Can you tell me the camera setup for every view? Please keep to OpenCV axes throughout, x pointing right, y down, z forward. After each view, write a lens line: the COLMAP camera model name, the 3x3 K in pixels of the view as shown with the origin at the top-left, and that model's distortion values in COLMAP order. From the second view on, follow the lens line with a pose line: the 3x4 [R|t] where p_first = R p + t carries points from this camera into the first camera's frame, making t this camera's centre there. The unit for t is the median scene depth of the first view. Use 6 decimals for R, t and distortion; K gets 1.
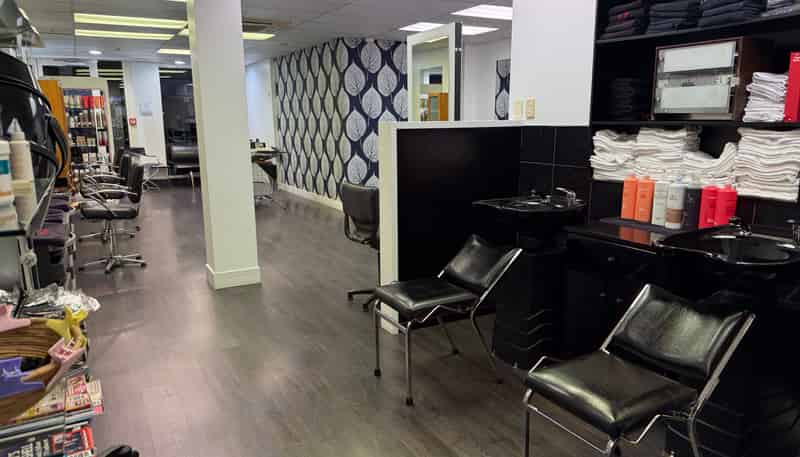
lens RADIAL K [[572.2, 0, 400.0], [0, 572.2, 228.5], [0, 0, 1]] dist [0.119116, -0.141601]
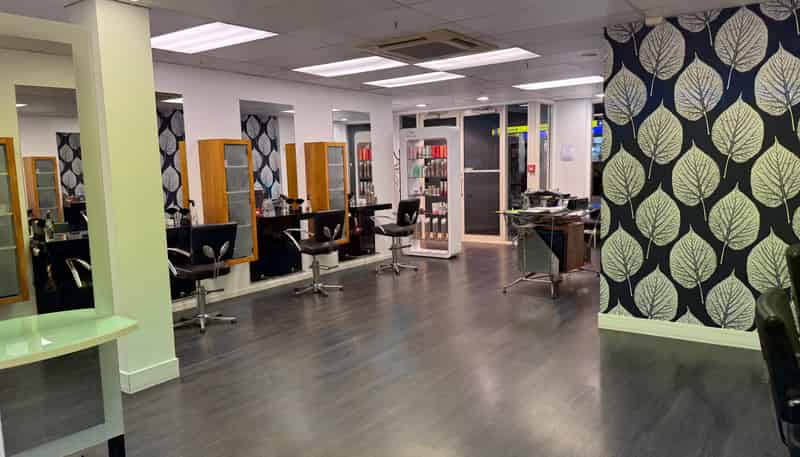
lens RADIAL K [[572.2, 0, 400.0], [0, 572.2, 228.5], [0, 0, 1]] dist [0.119116, -0.141601]
pose [[0.415282, 0.096310, -0.904580, 0.341855], [-0.150190, 0.987993, 0.036240, -0.114844], [0.897209, 0.120809, 0.424760, 0.556971]]
